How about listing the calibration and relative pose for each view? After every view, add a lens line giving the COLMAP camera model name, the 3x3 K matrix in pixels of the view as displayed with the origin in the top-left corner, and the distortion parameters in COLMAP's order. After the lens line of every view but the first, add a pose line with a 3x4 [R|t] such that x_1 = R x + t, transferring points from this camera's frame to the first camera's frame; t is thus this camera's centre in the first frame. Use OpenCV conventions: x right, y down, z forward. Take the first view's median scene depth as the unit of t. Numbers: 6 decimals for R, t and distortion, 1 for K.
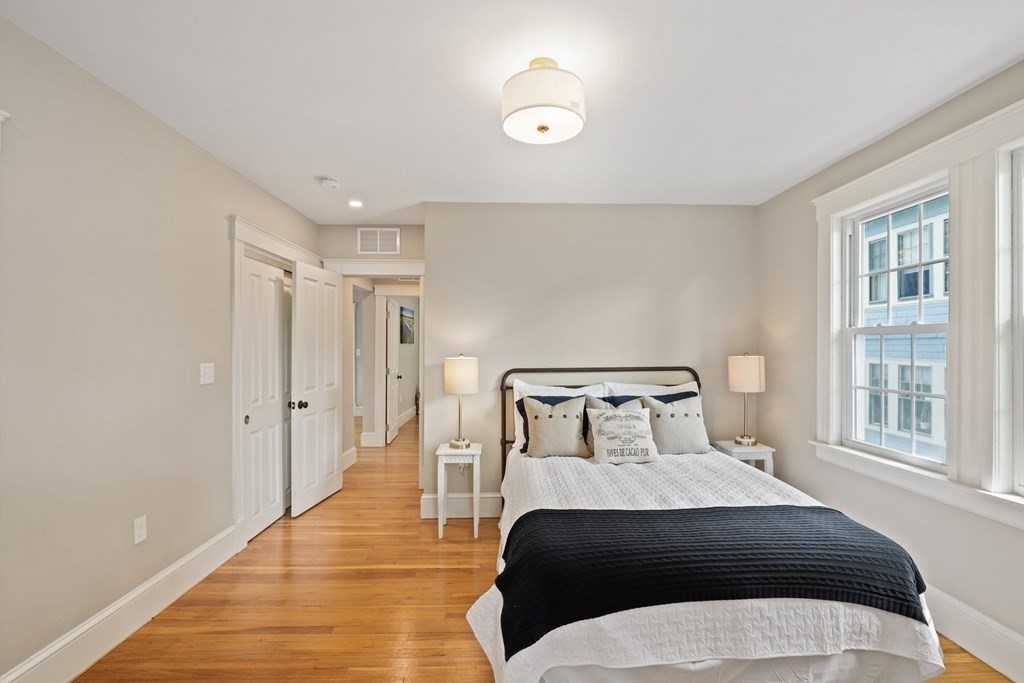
lens RADIAL K [[468.7, 0, 517.5], [0, 468.7, 341.8], [0, 0, 1]] dist [-0.027295, 0.000601]
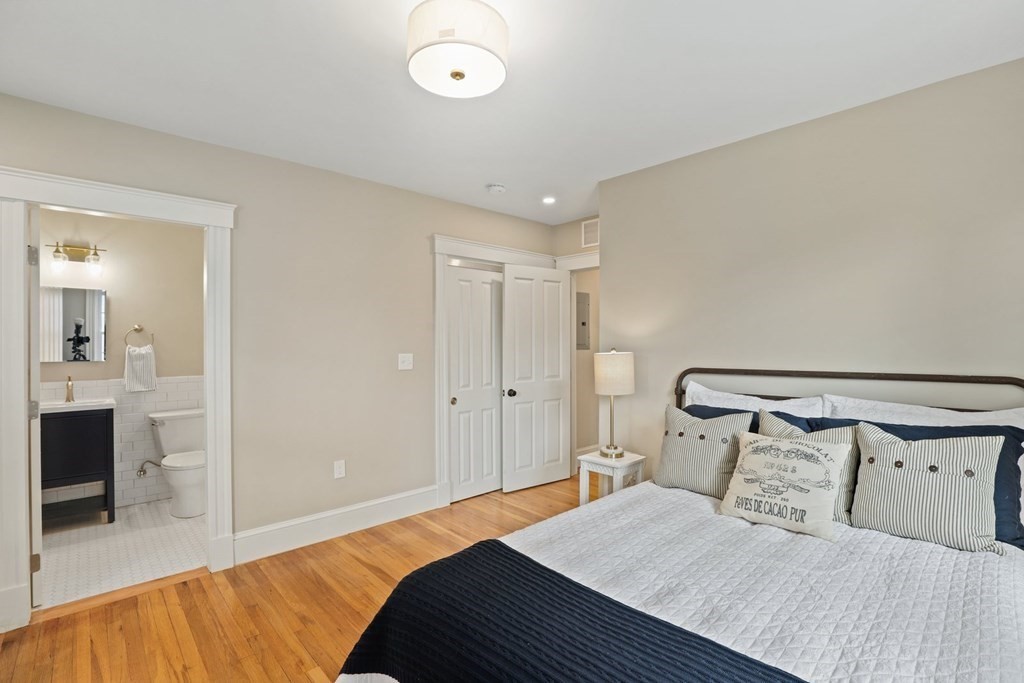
lens RADIAL K [[468.7, 0, 517.5], [0, 468.7, 341.8], [0, 0, 1]] dist [-0.027295, 0.000601]
pose [[0.662864, -0.002468, -0.748736, 0.423299], [0.011164, 0.999916, 0.006587, 0.006773], [0.748657, -0.012725, 0.662836, 0.307219]]
